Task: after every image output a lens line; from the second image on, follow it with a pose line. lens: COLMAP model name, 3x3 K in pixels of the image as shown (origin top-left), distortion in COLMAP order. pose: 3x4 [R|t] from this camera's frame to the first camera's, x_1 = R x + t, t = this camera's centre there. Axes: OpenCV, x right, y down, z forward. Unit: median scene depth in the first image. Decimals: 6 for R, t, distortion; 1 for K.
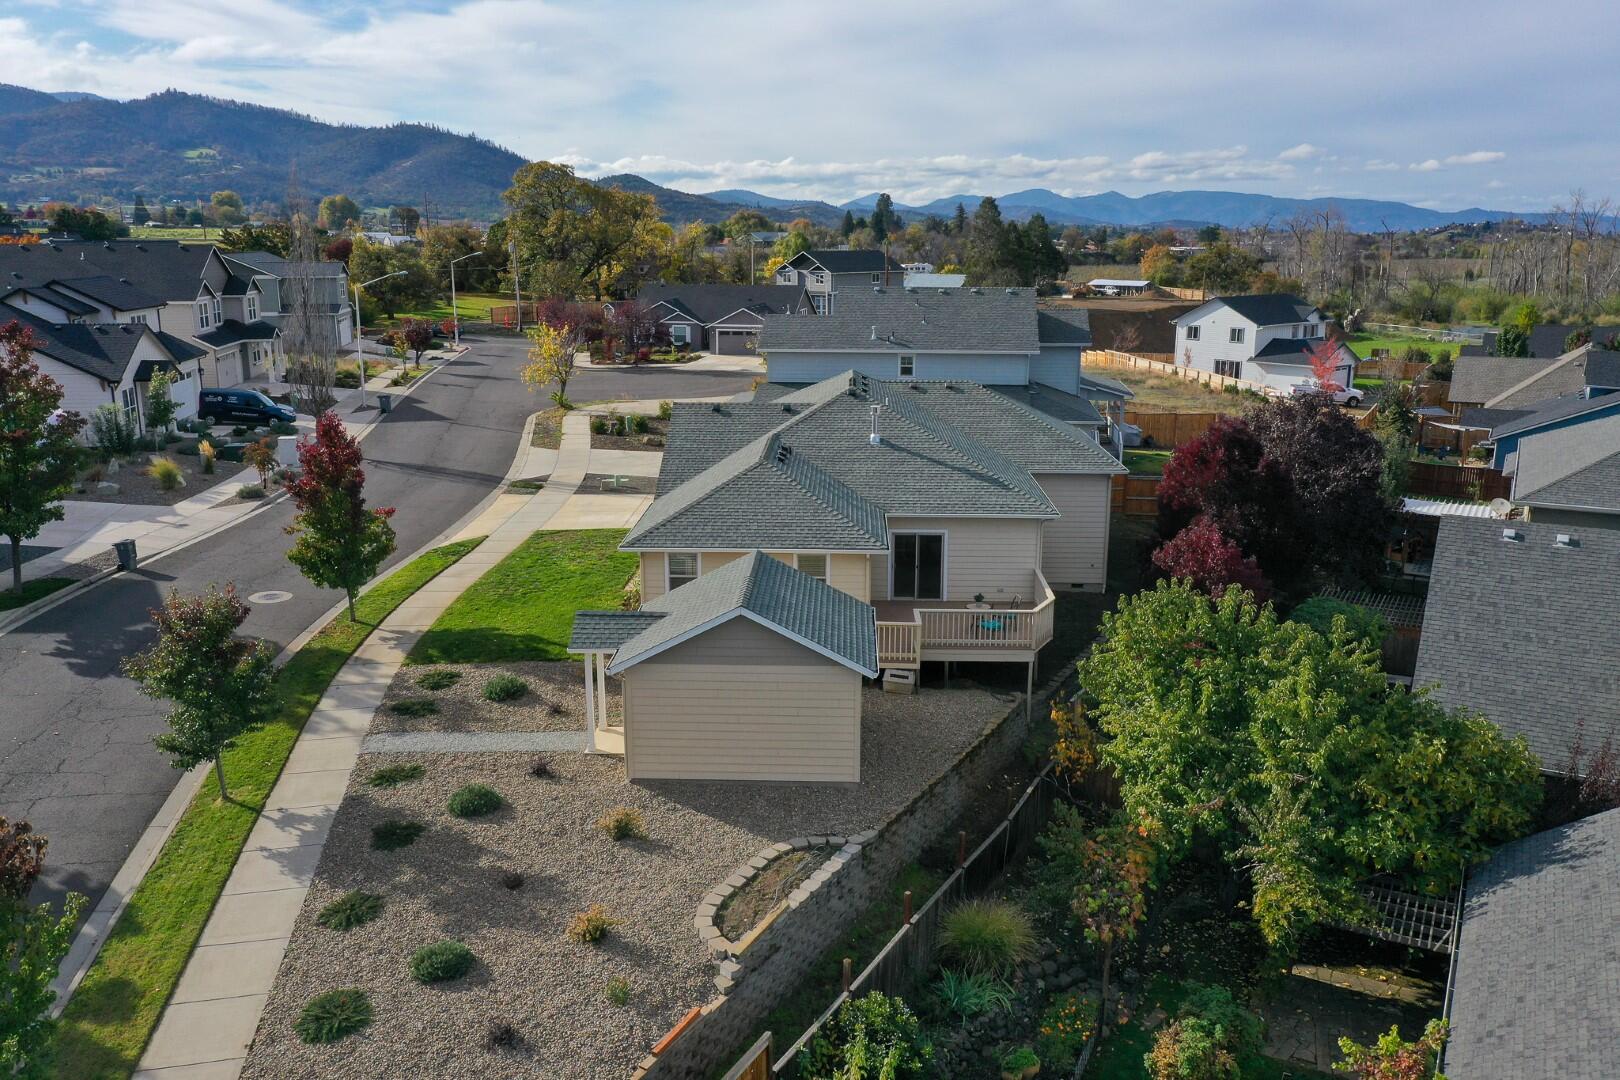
lens RADIAL K [[1283.8, 0, 810.0], [0, 1283.8, 540.0], [0, 0, 1]] dist [0.009953, 0.001608]
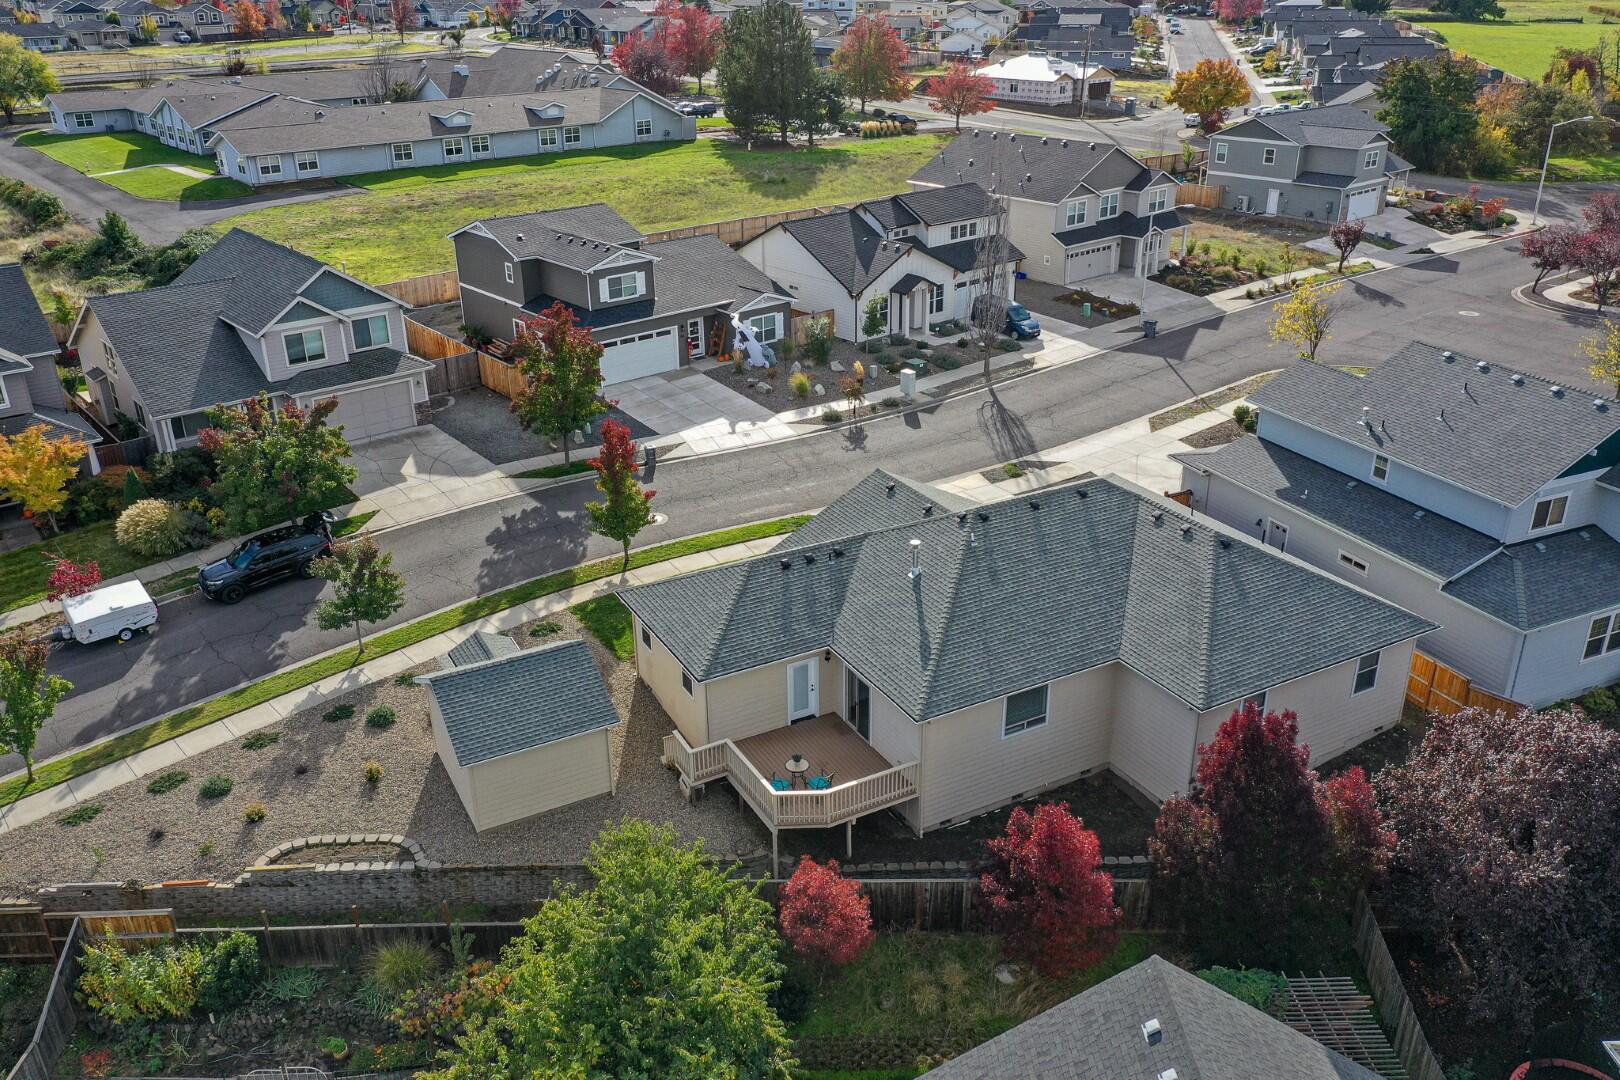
lens RADIAL K [[1283.8, 0, 810.0], [0, 1283.8, 540.0], [0, 0, 1]] dist [0.009953, 0.001608]
pose [[0.498895, 0.350278, -0.792723, 1.282187], [-0.182880, 0.936637, 0.298775, -0.622204], [0.847148, -0.004084, 0.531342, 0.612087]]
